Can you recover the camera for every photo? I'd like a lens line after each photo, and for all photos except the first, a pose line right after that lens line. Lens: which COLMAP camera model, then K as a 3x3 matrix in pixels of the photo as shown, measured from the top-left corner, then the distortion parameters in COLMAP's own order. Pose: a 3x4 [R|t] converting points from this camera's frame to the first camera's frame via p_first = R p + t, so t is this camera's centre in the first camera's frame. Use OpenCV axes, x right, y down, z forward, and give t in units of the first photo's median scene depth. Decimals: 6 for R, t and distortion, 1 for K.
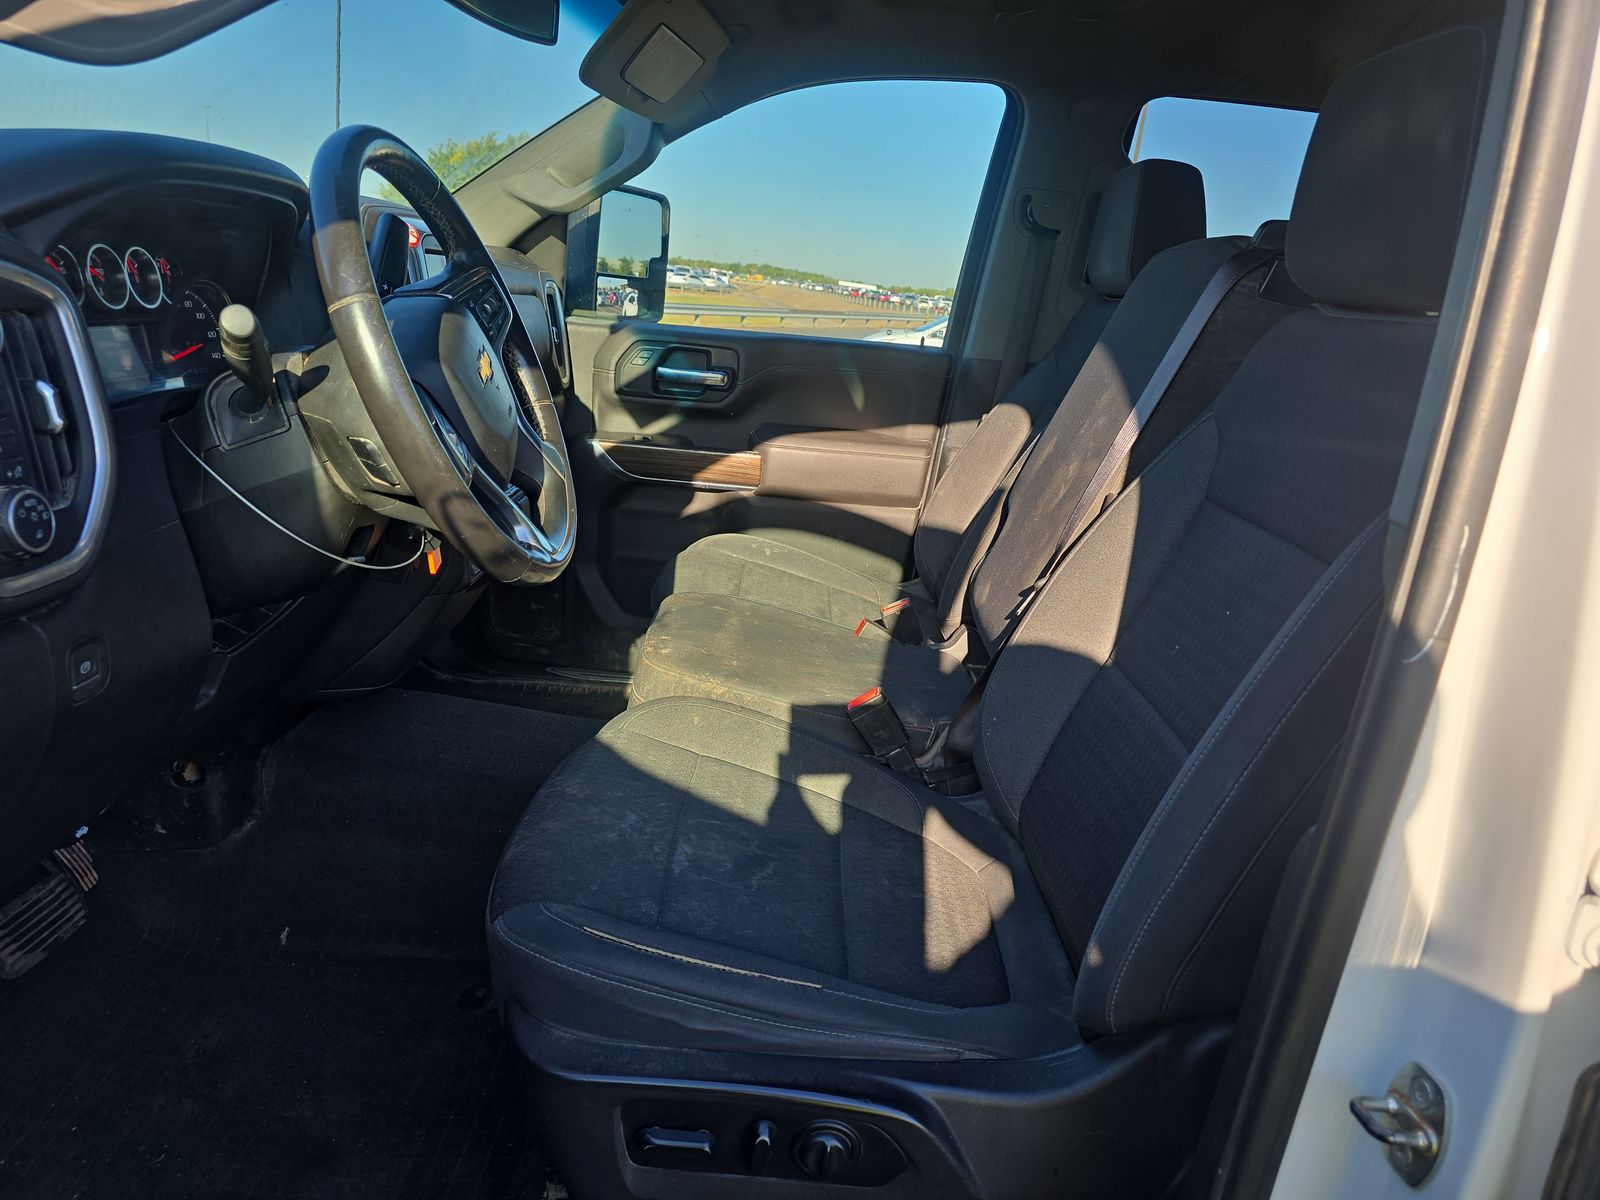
lens RADIAL K [[1072.8, 0, 809.2], [0, 1072.8, 623.2], [0, 0, 1]] dist [0.025843, -0.000795]
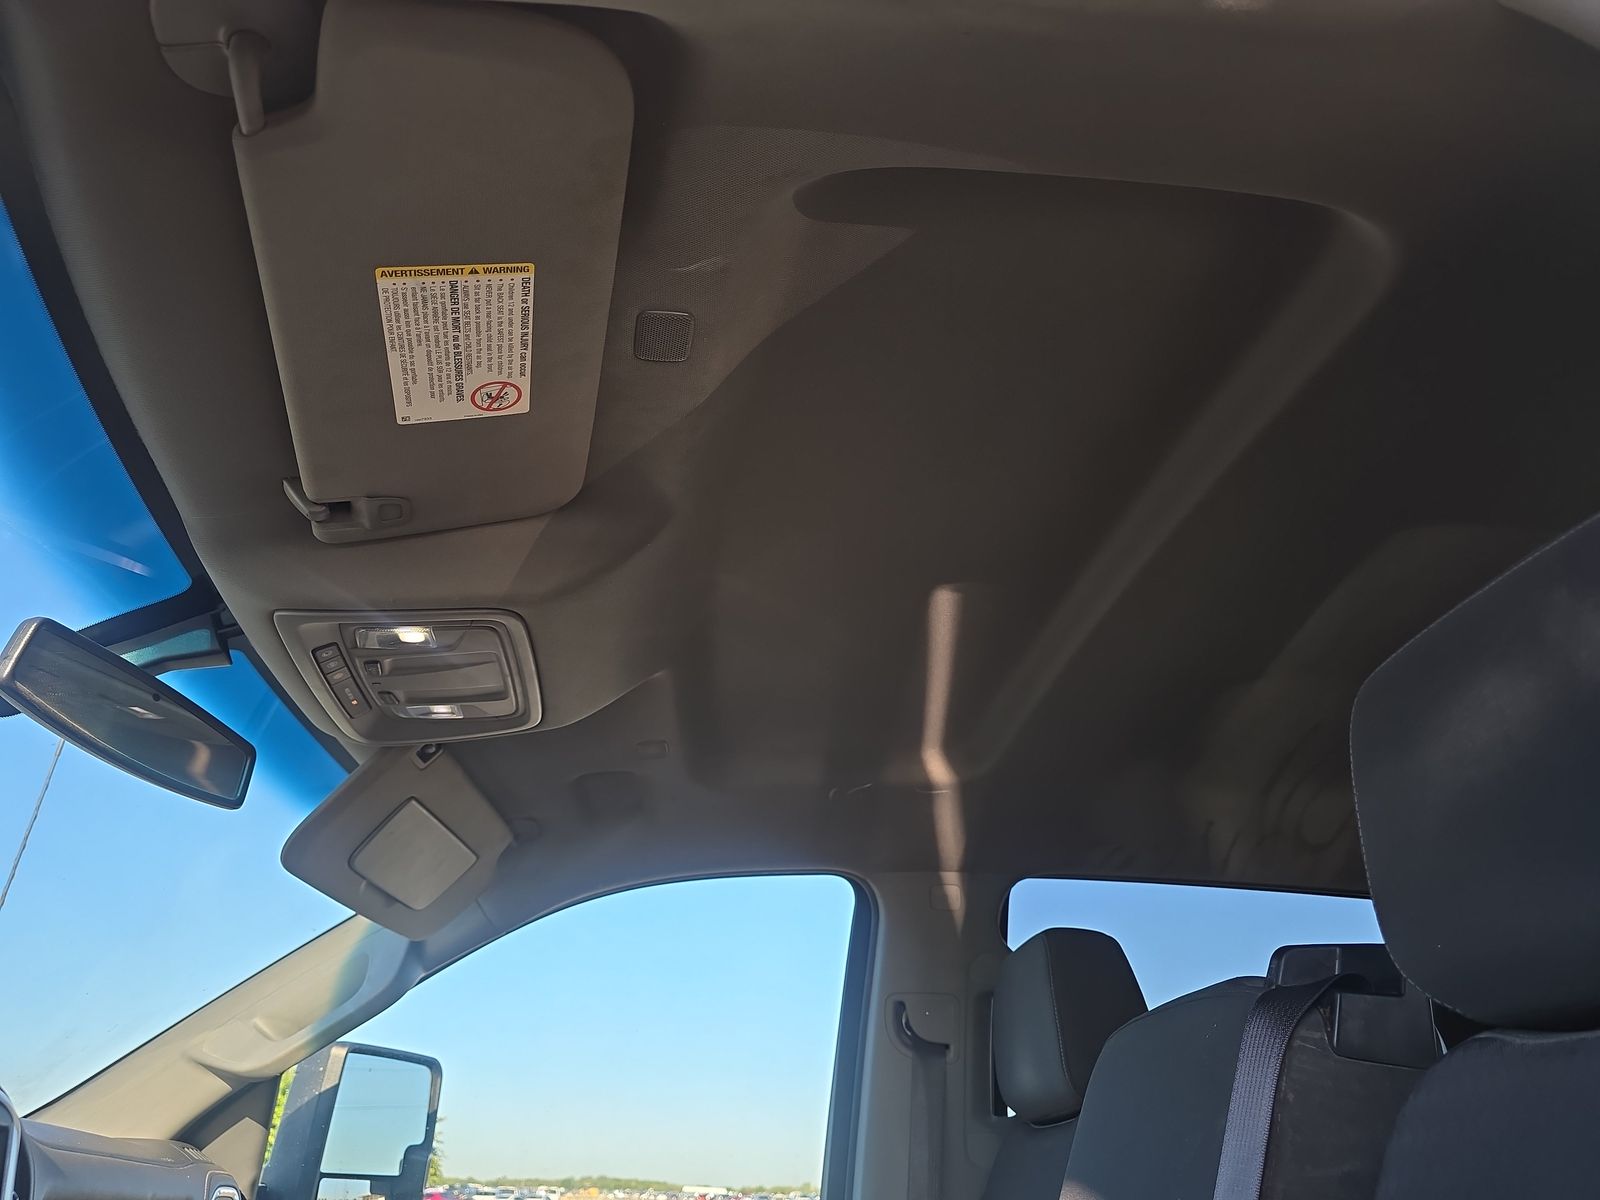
lens RADIAL K [[1072.8, 0, 809.2], [0, 1072.8, 623.2], [0, 0, 1]] dist [0.025843, -0.000795]
pose [[0.988229, -0.016894, 0.152046, 0.022088], [0.119699, 0.704307, -0.699731, -0.048670], [-0.095266, 0.709694, 0.698039, 0.251837]]
